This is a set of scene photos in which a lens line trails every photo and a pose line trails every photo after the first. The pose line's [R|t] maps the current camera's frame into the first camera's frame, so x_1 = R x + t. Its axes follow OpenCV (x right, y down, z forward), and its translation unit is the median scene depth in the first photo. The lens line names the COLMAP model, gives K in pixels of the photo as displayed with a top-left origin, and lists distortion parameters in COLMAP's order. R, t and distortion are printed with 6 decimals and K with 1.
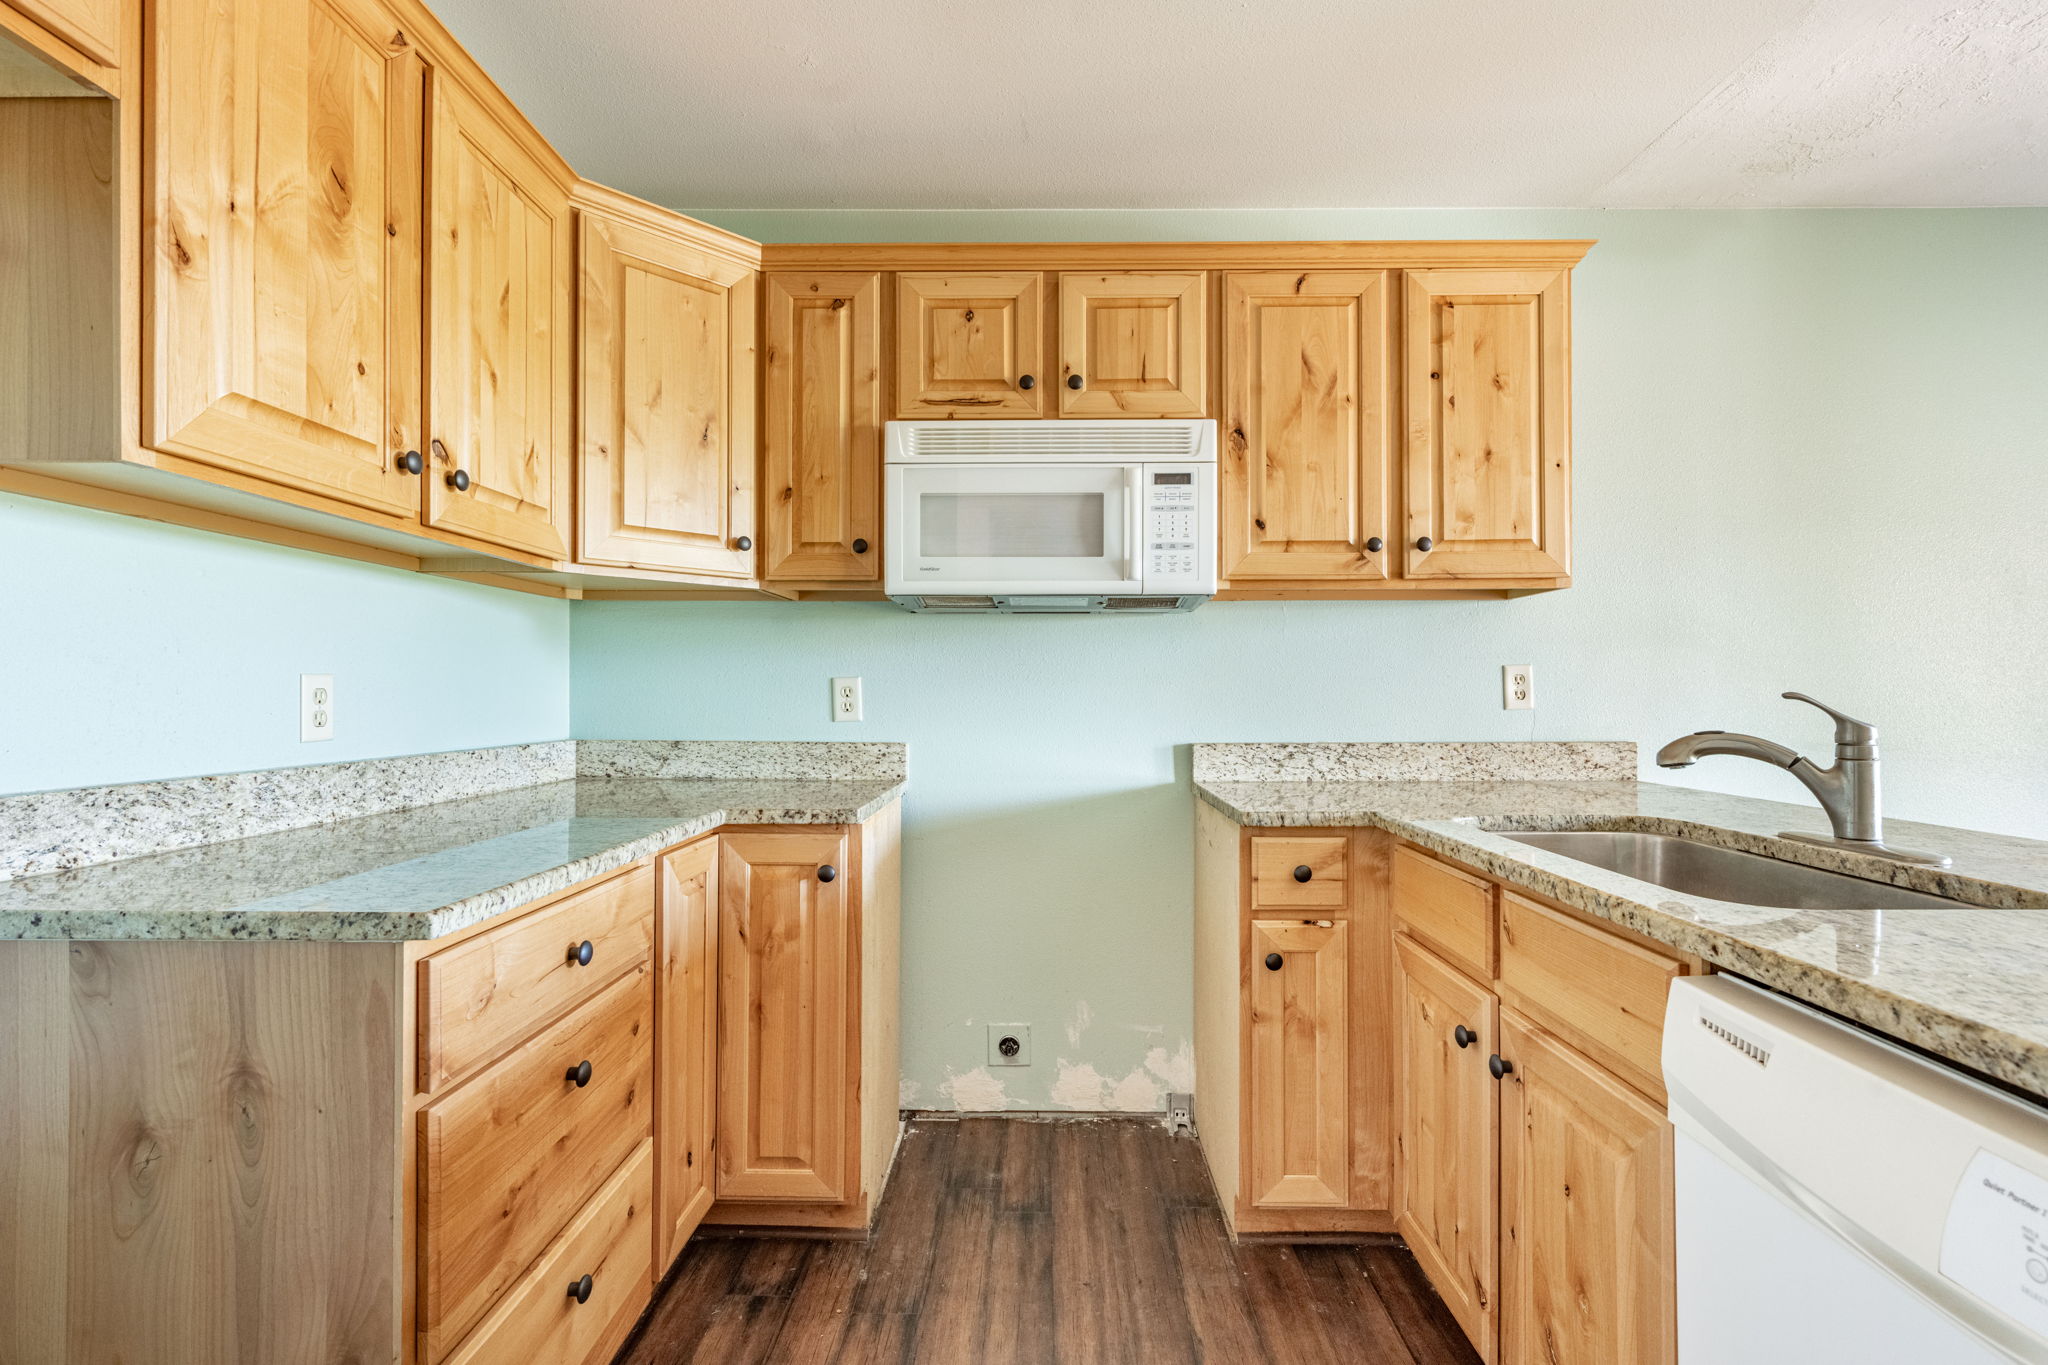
lens RADIAL K [[909.7, 0, 1024.0], [0, 909.7, 682.5], [0, 0, 1]] dist [0.000845, 0.000383]
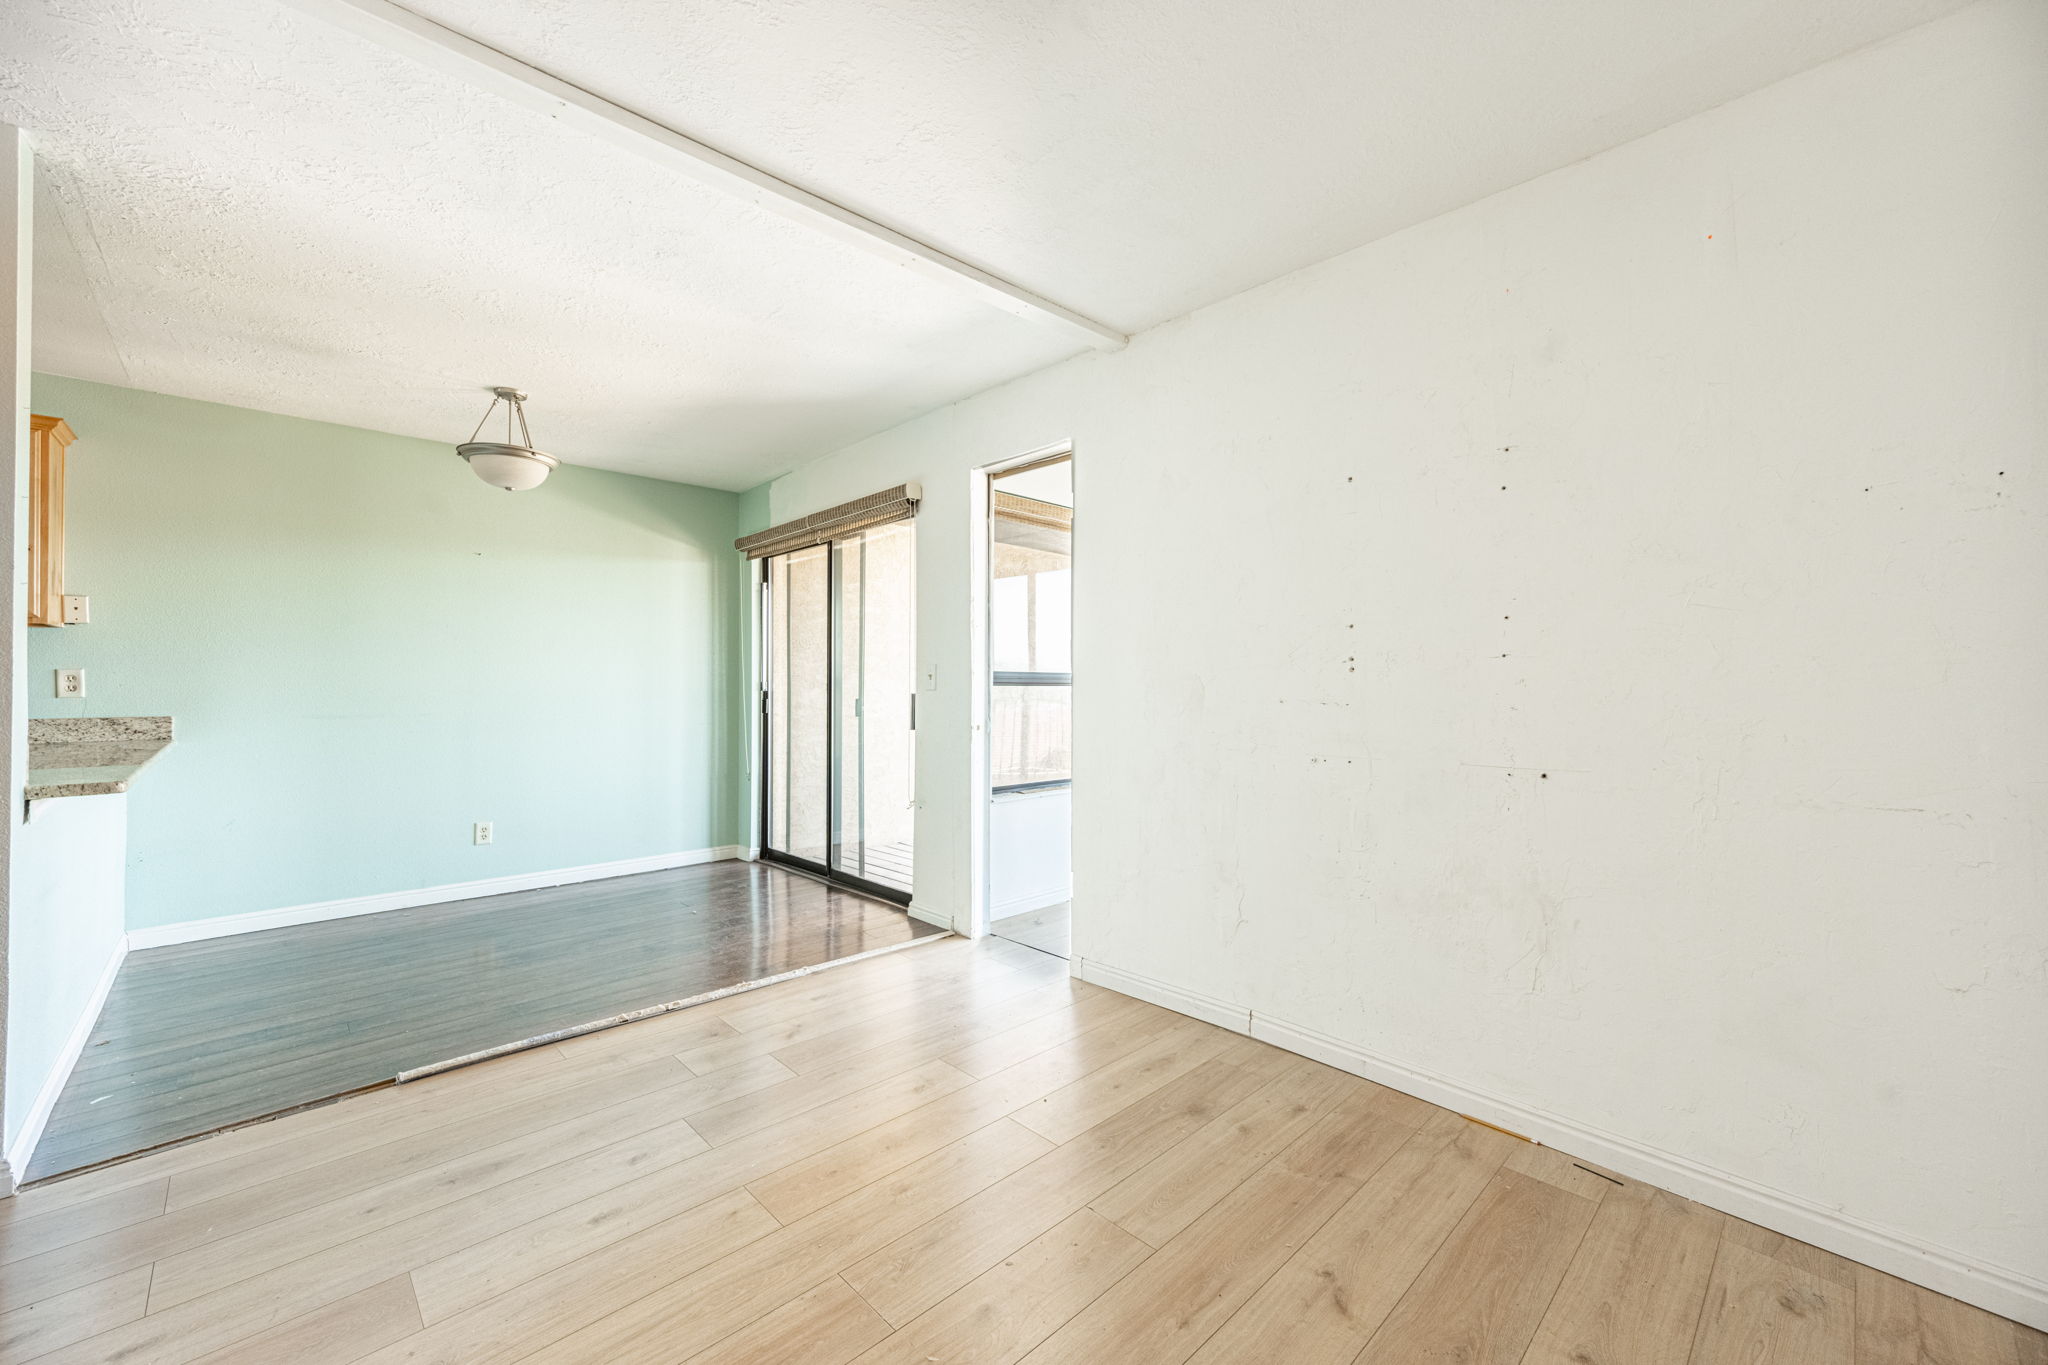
lens RADIAL K [[803.0, 0, 1027.0], [0, 803.0, 676.0], [0, 0, 1]] dist [-0.001821, -0.000028]
pose [[0.711787, 0.010846, 0.702312, 0.864491], [-0.009194, 0.999939, -0.006124, -0.016076], [-0.702335, -0.002098, 0.711843, -1.309094]]
